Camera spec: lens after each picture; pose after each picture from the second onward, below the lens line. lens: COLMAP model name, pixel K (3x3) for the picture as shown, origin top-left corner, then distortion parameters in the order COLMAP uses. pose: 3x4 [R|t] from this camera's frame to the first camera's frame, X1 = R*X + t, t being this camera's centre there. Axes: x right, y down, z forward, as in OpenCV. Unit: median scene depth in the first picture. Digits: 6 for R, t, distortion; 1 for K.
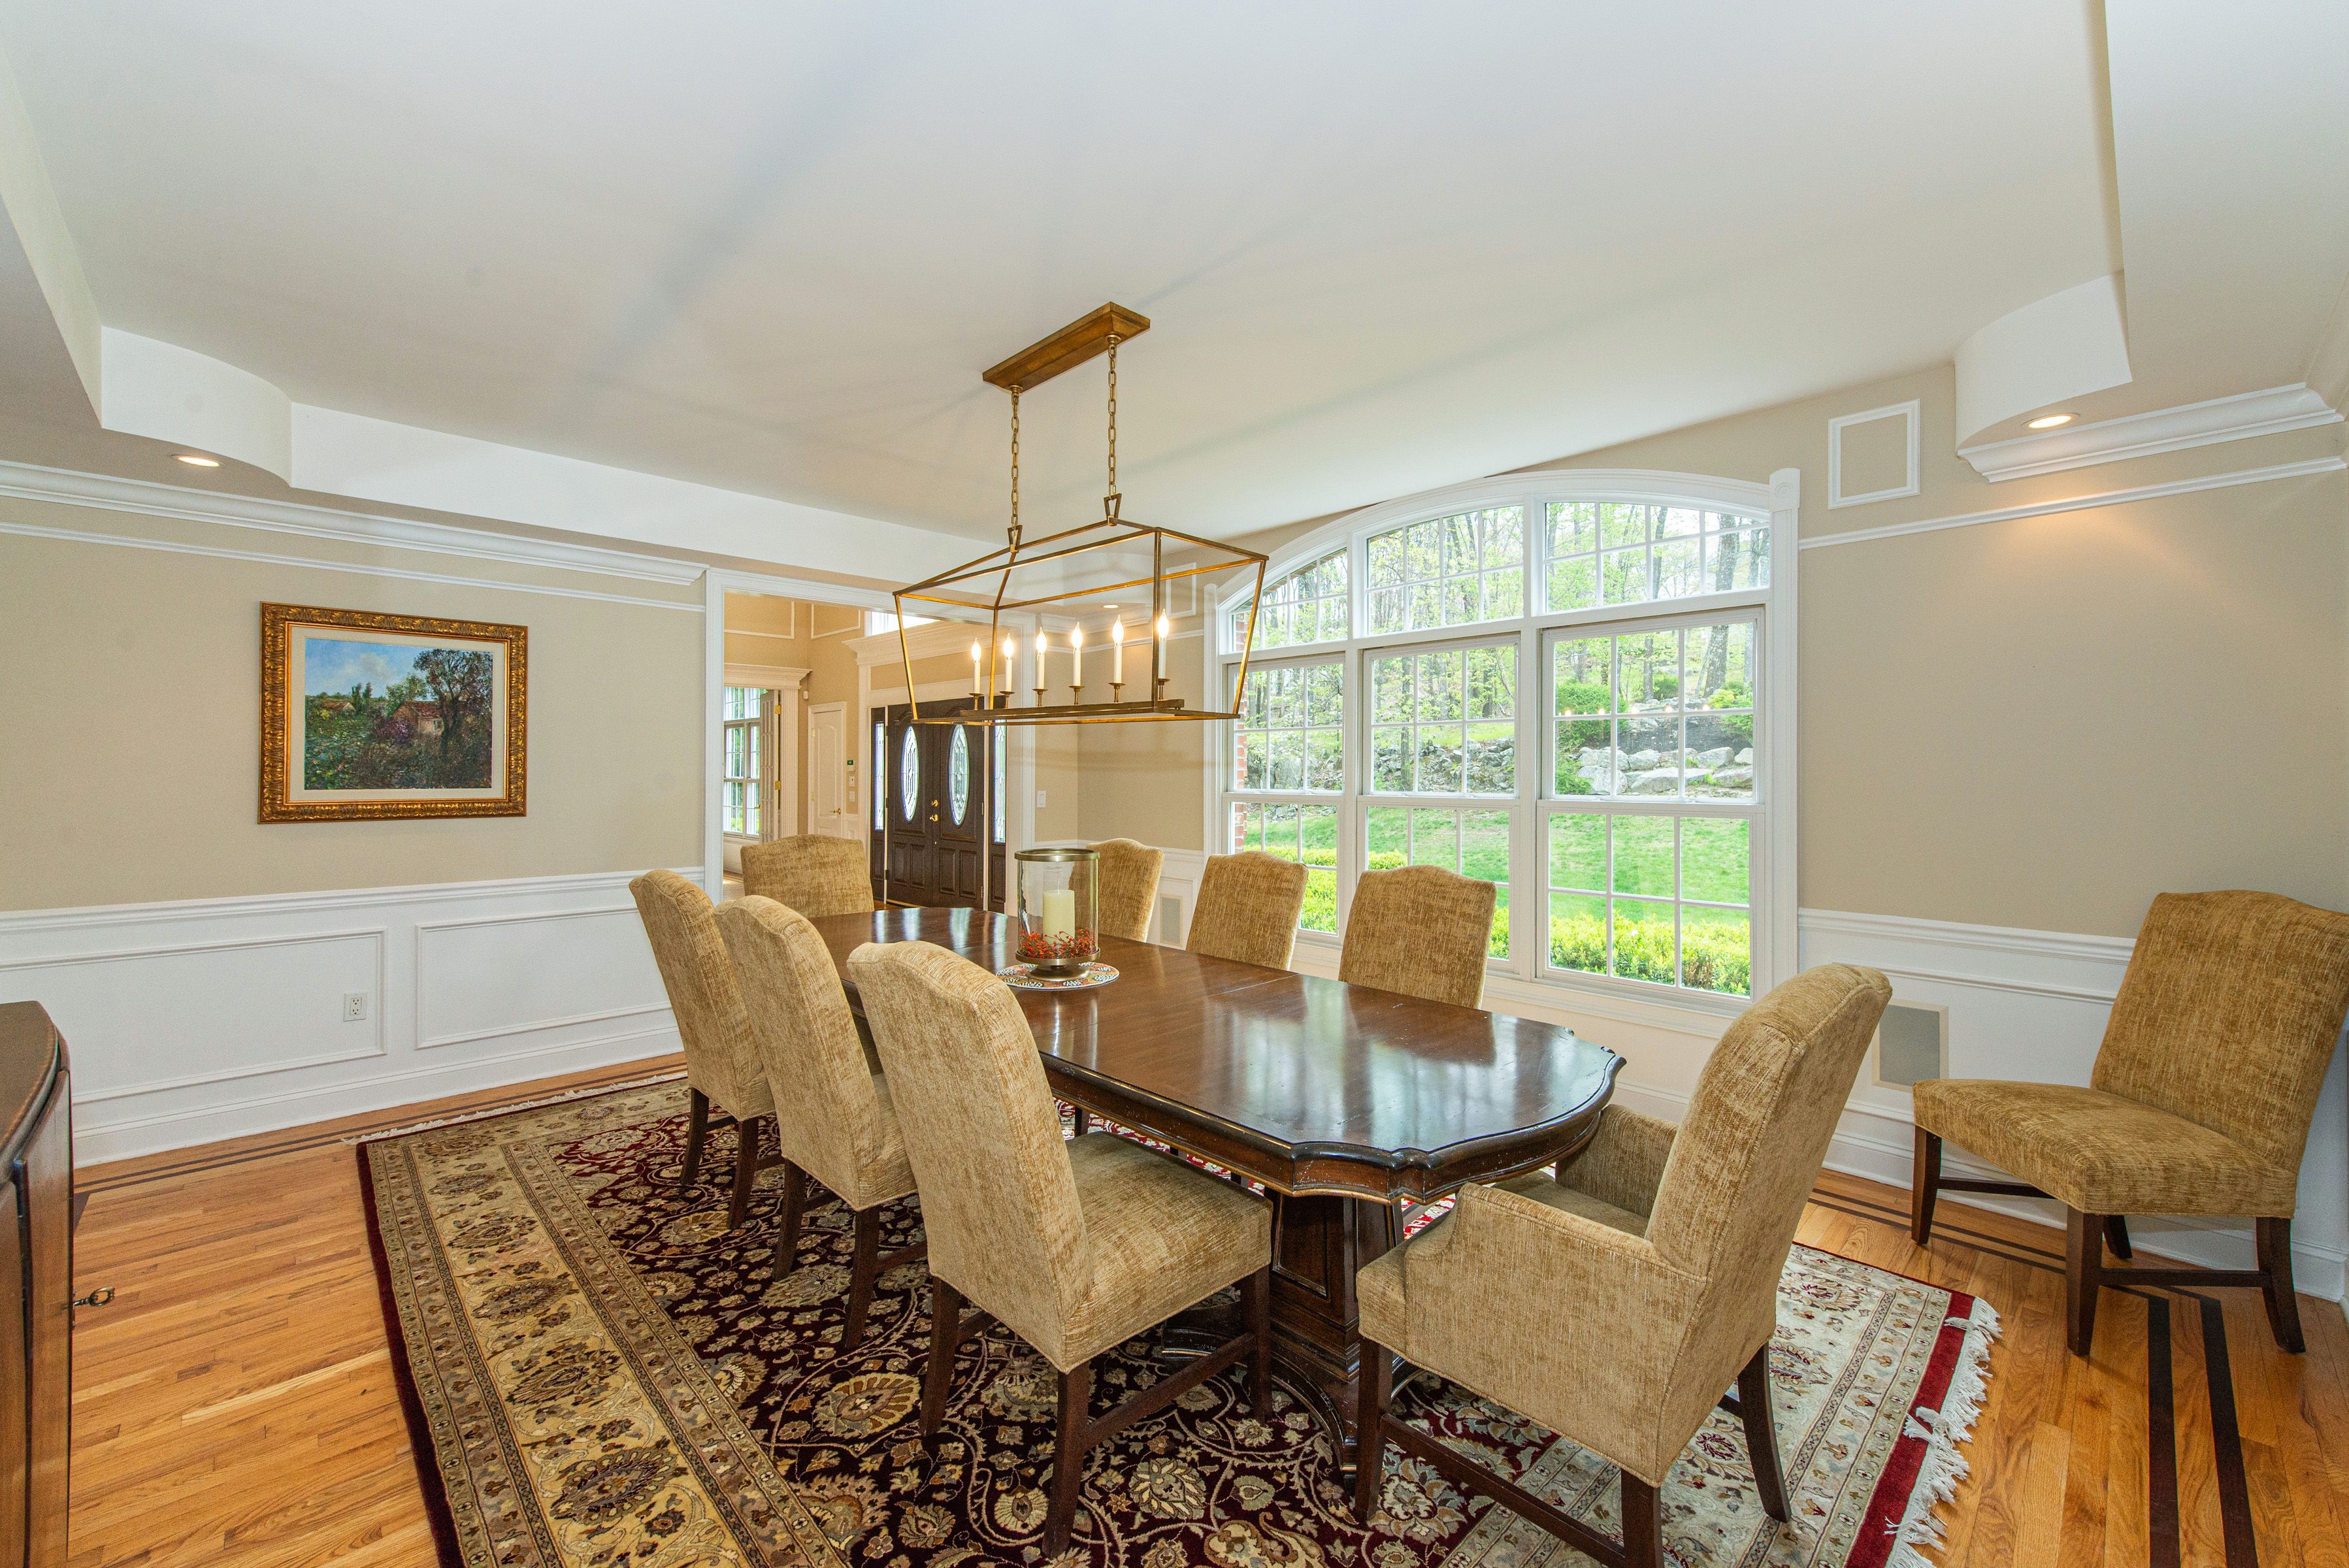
lens RADIAL K [[939.5, 0, 1186.4], [0, 939.5, 776.4], [0, 0, 1]] dist [-0.000661, -0.000137]
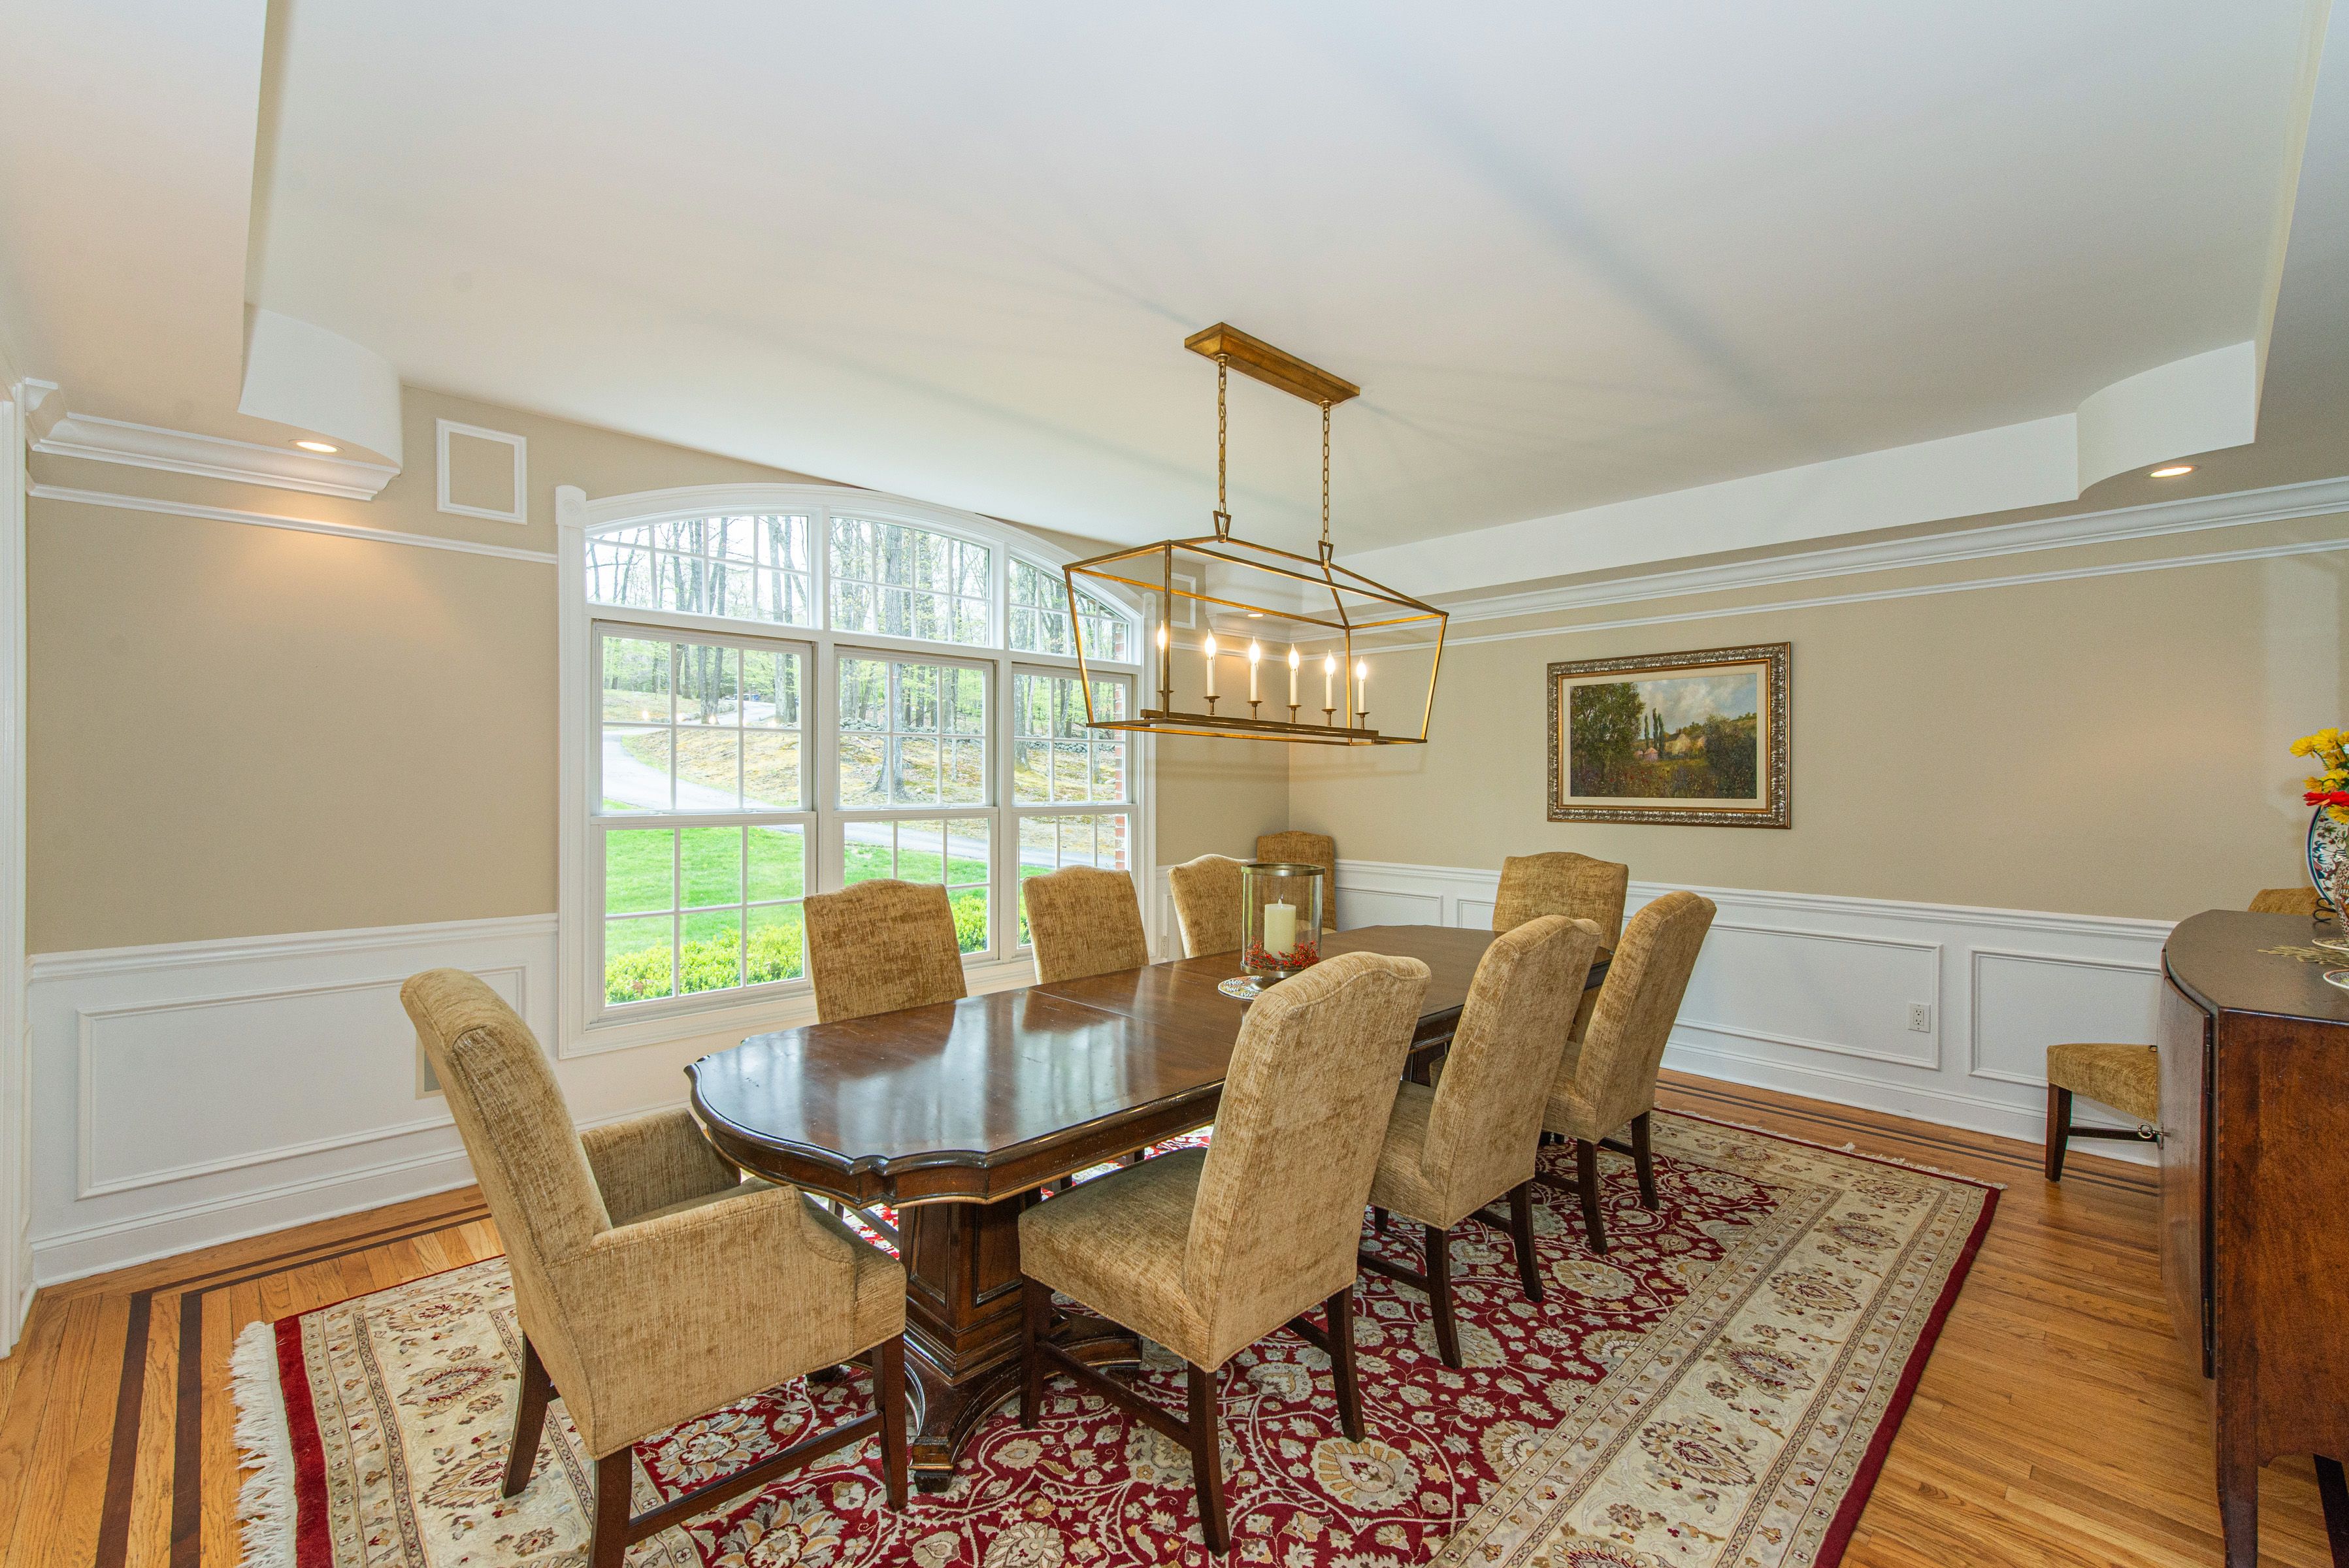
lens RADIAL K [[990.1, 0, 1174.5], [0, 990.1, 784.0], [0, 0, 1]] dist [0.009456, -0.000338]
pose [[0.002591, -0.013934, 0.999900, -1.530095], [0.000343, 0.999903, 0.013933, -0.029535], [-0.999997, 0.000307, 0.002596, 1.415961]]
